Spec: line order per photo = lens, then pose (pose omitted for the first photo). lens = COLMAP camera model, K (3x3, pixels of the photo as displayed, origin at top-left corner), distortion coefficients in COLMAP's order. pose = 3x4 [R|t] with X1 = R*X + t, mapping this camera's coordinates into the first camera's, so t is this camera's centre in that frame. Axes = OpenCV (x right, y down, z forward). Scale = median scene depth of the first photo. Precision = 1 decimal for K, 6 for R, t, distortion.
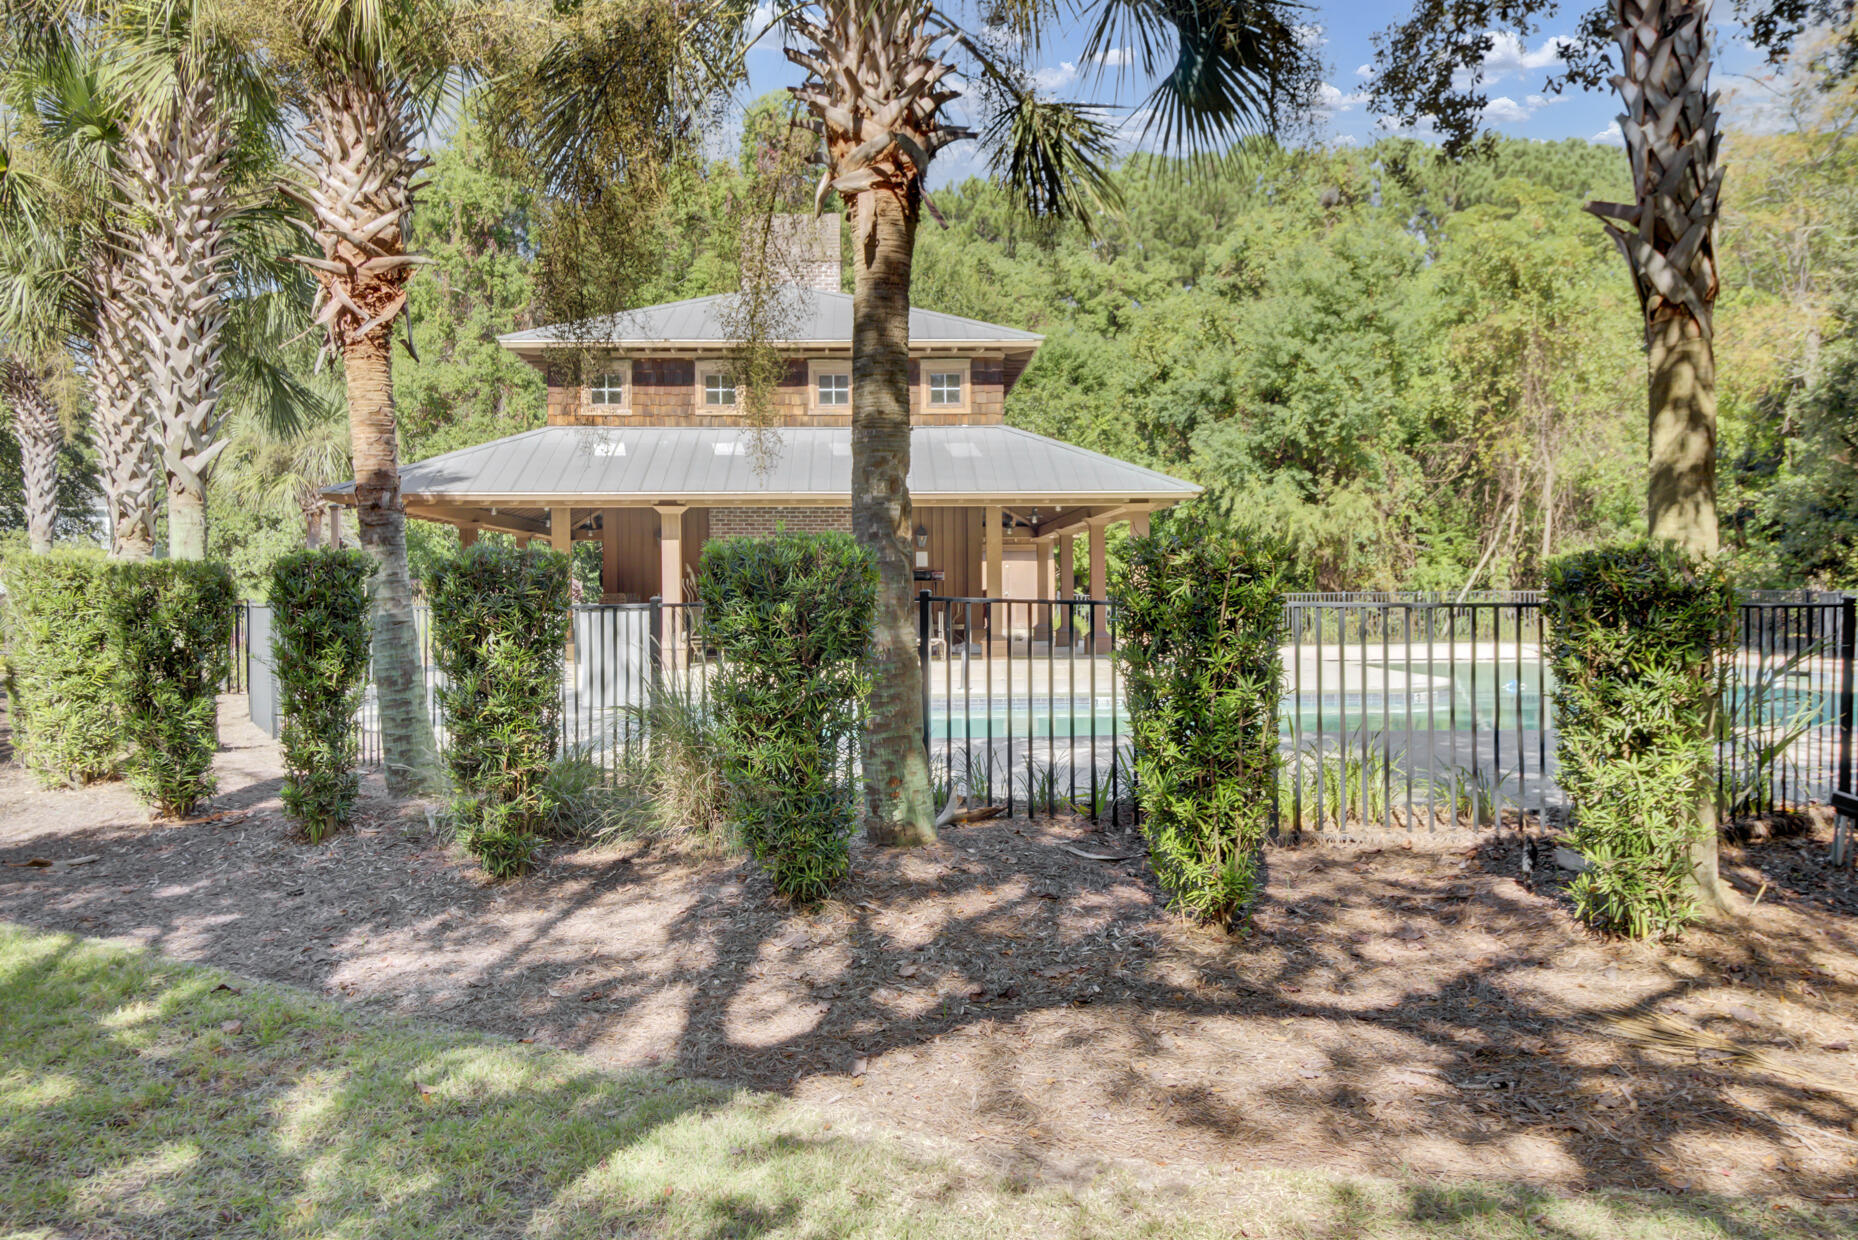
lens RADIAL K [[1557.7, 0, 929.7], [0, 1557.7, 618.8], [0, 0, 1]] dist [-0.016879, -0.002245]
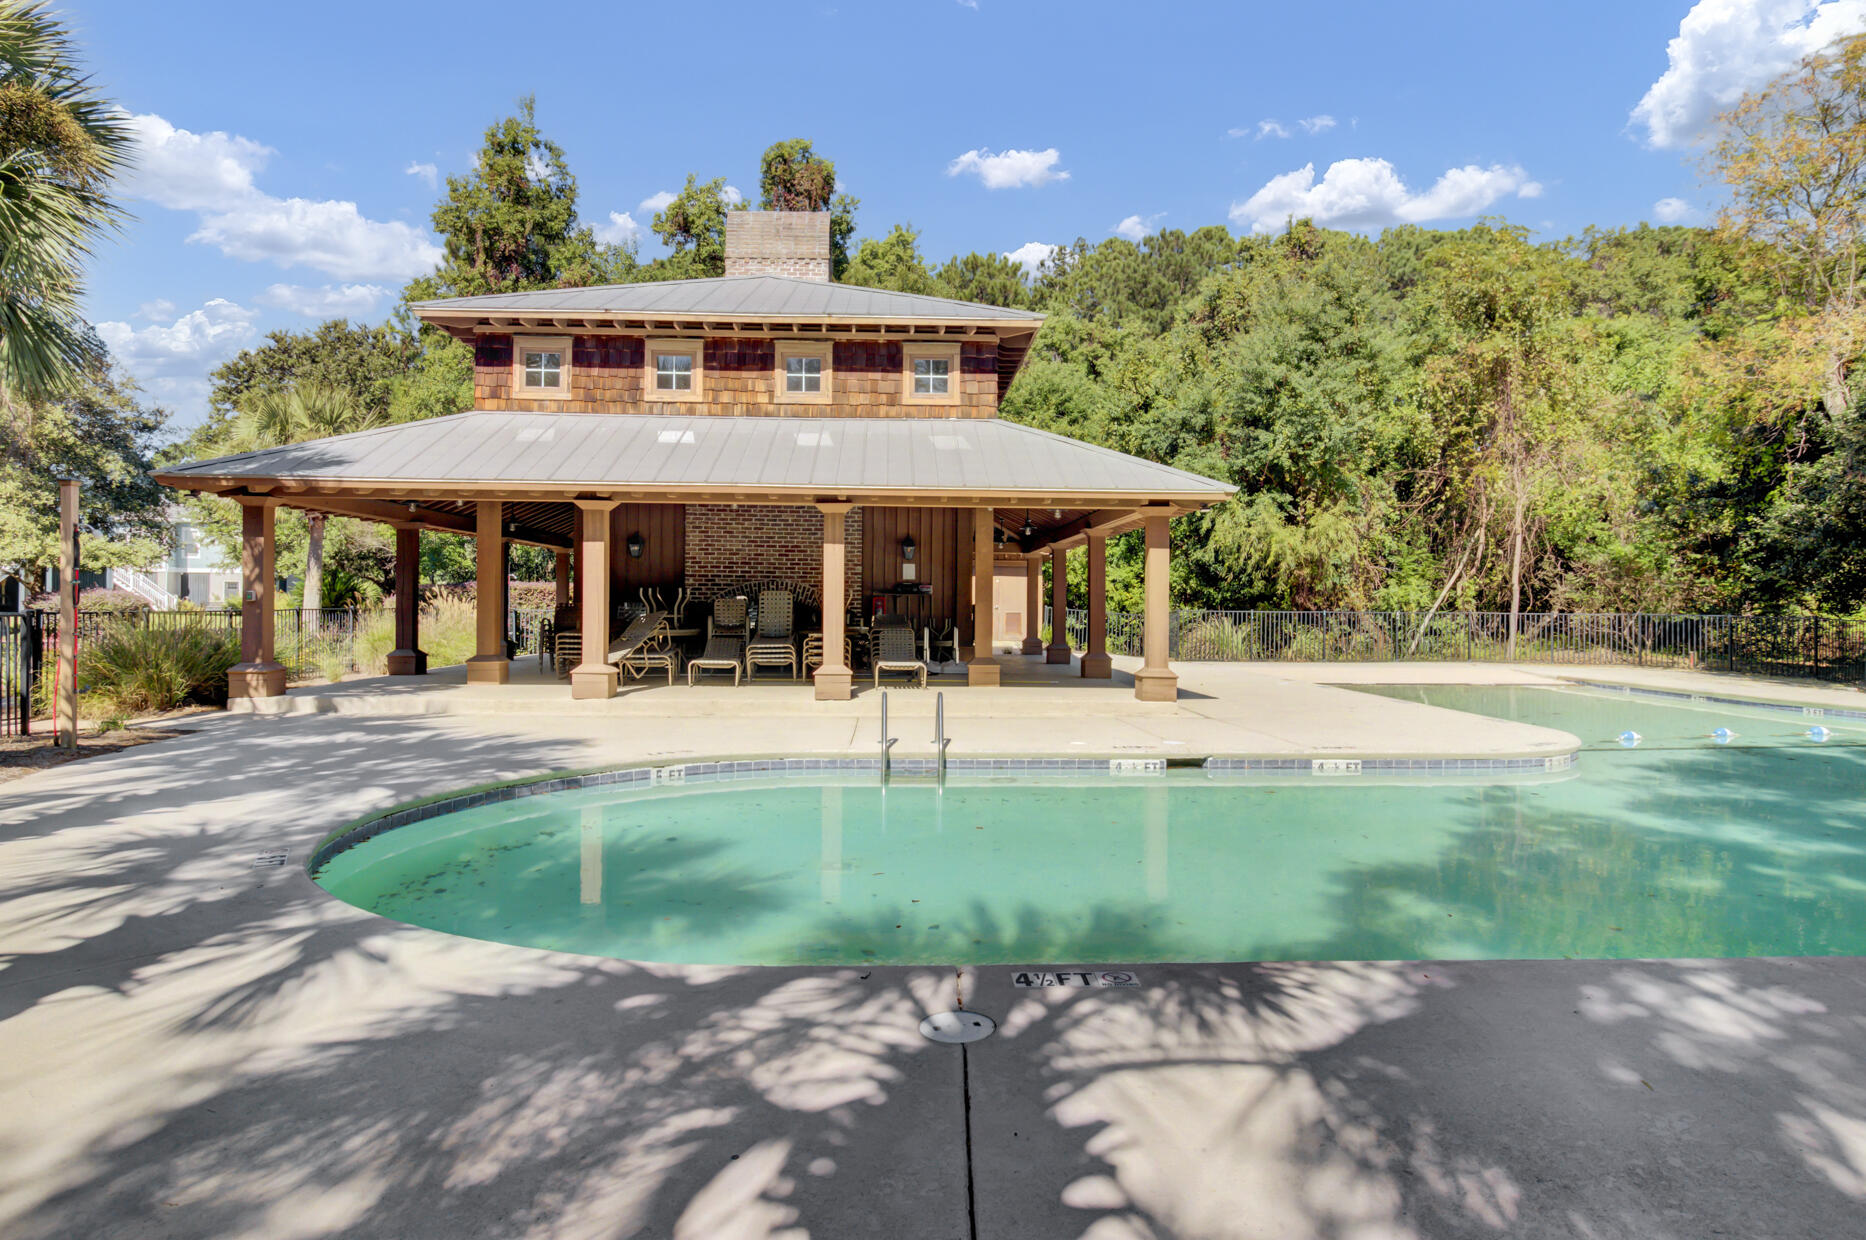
lens RADIAL K [[1130.0, 0, 929.8], [0, 1130.0, 622.1], [0, 0, 1]] dist [0.006190, 0.000350]
pose [[0.999848, 0.015430, -0.008172, 0.011132], [-0.015415, 0.999880, 0.001814, -0.007087], [0.008199, -0.001688, 0.999965, 0.245924]]
